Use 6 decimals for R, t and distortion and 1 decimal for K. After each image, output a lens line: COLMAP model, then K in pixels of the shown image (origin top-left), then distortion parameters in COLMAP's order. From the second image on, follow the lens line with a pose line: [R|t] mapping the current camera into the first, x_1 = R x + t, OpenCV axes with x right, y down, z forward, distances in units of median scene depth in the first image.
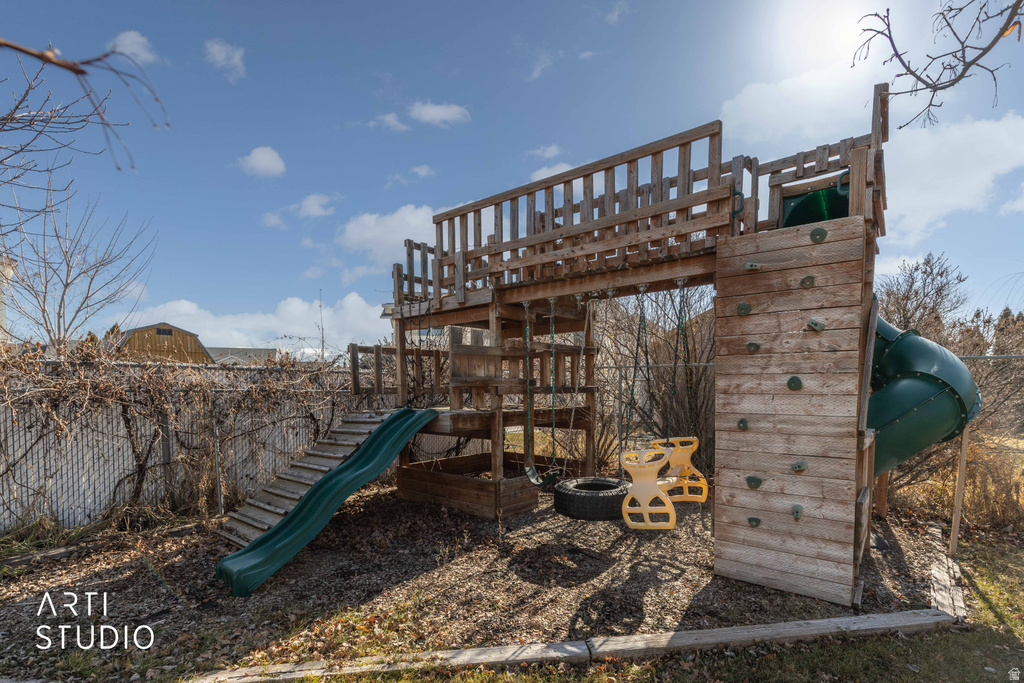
lens RADIAL K [[485.2, 0, 544.9], [0, 485.2, 411.2], [0, 0, 1]] dist [0.003880, 0.000601]
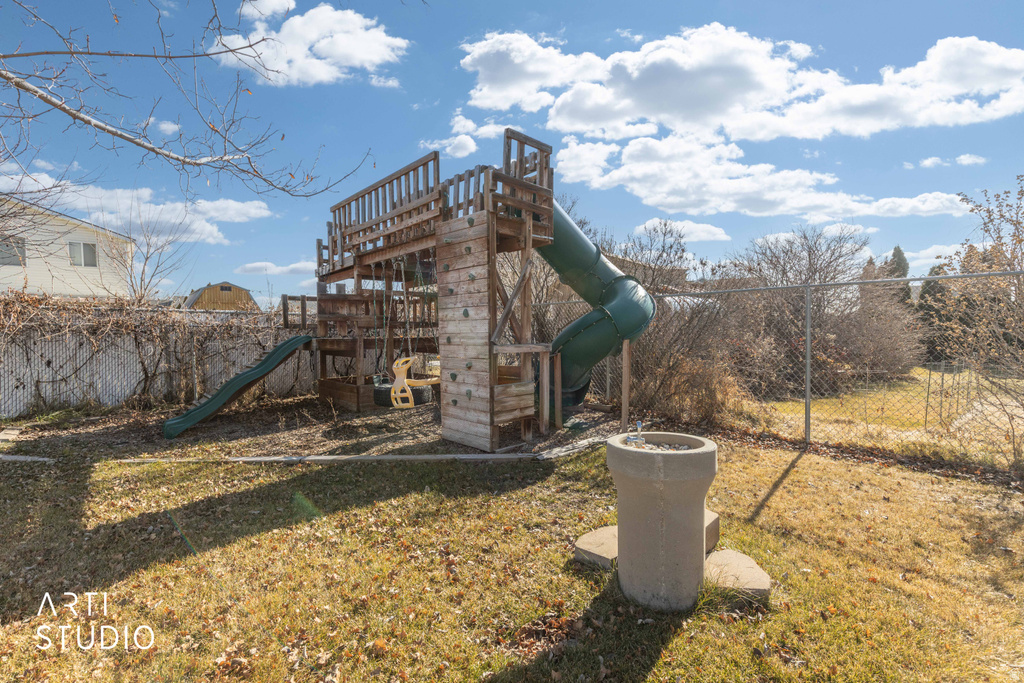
lens RADIAL K [[463.7, 0, 512.0], [0, 463.7, 341.5], [0, 0, 1]] dist [0.002893, 0.000308]
pose [[0.985398, -0.004702, -0.170199, 0.852378], [-0.000495, 0.999535, -0.030481, 0.076226], [0.170263, 0.030120, 0.984938, -0.438577]]
